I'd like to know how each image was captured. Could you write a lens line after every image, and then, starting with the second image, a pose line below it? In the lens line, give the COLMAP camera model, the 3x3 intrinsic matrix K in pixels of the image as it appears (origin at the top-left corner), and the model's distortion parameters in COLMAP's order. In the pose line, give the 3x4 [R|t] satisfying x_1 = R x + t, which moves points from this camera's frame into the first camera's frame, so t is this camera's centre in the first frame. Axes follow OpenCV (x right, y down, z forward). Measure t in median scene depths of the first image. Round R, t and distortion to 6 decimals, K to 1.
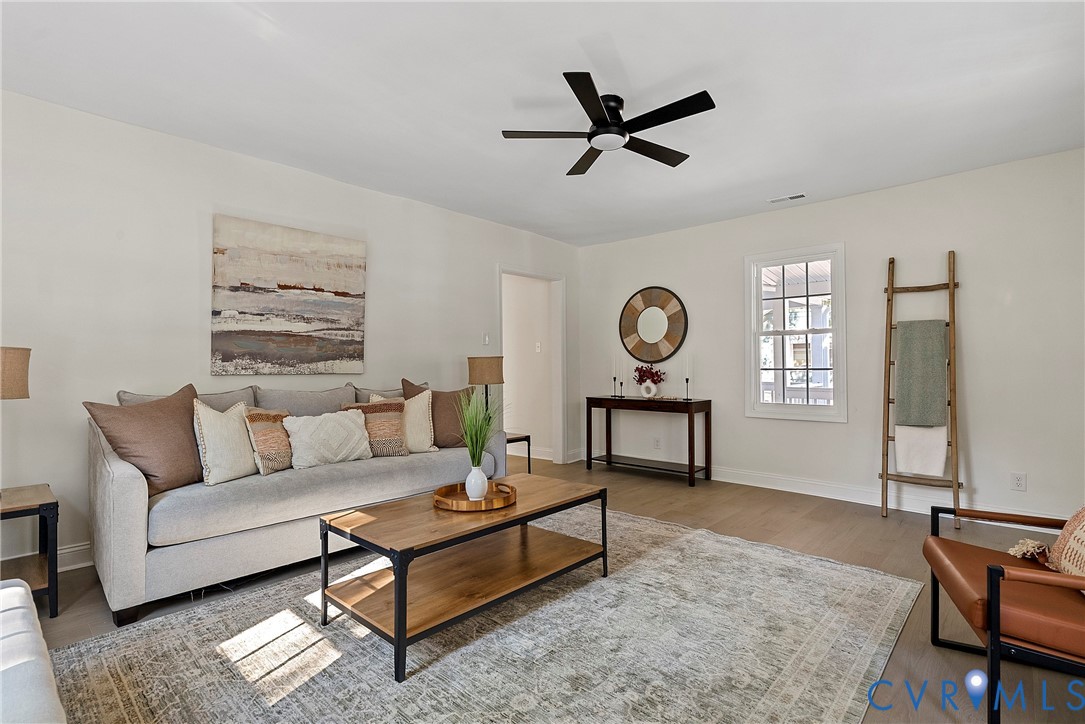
lens RADIAL K [[528.2, 0, 542.5], [0, 528.2, 362.0], [0, 0, 1]] dist [-0.000899, -0.000042]
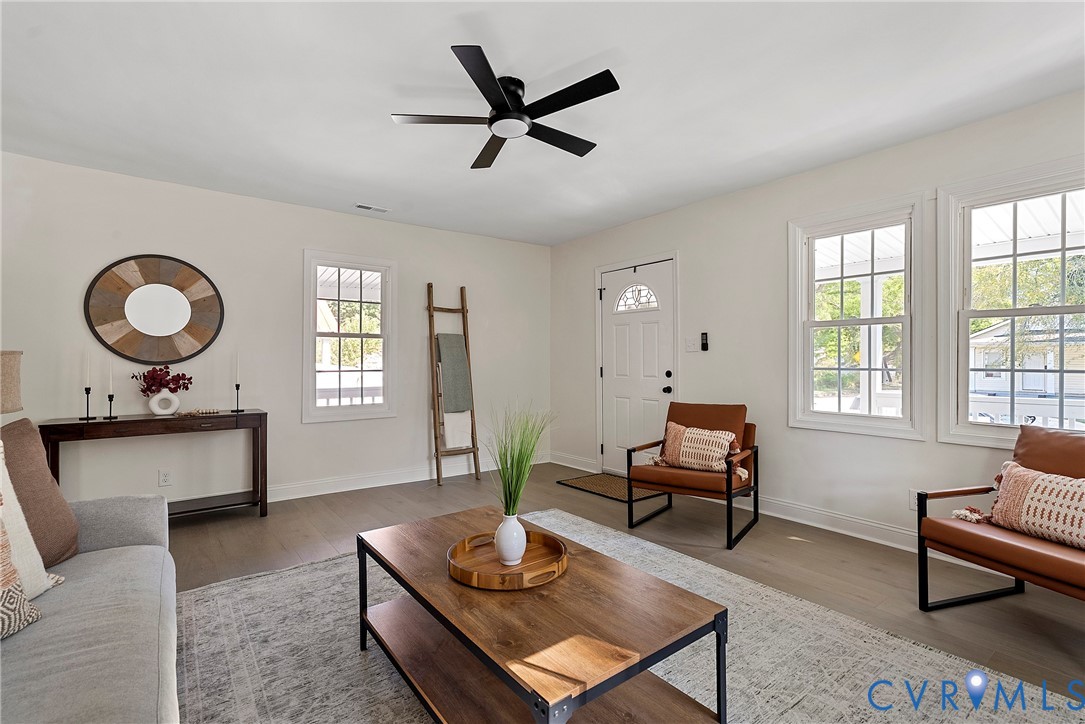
lens RADIAL K [[487.7, 0, 556.2], [0, 487.7, 357.8], [0, 0, 1]] dist [0.000238, -0.000069]
pose [[0.163886, 0.018013, 0.986315, -0.376687], [-0.000615, 0.999835, -0.018158, 0.004422], [-0.986479, 0.002369, 0.163870, 0.421153]]
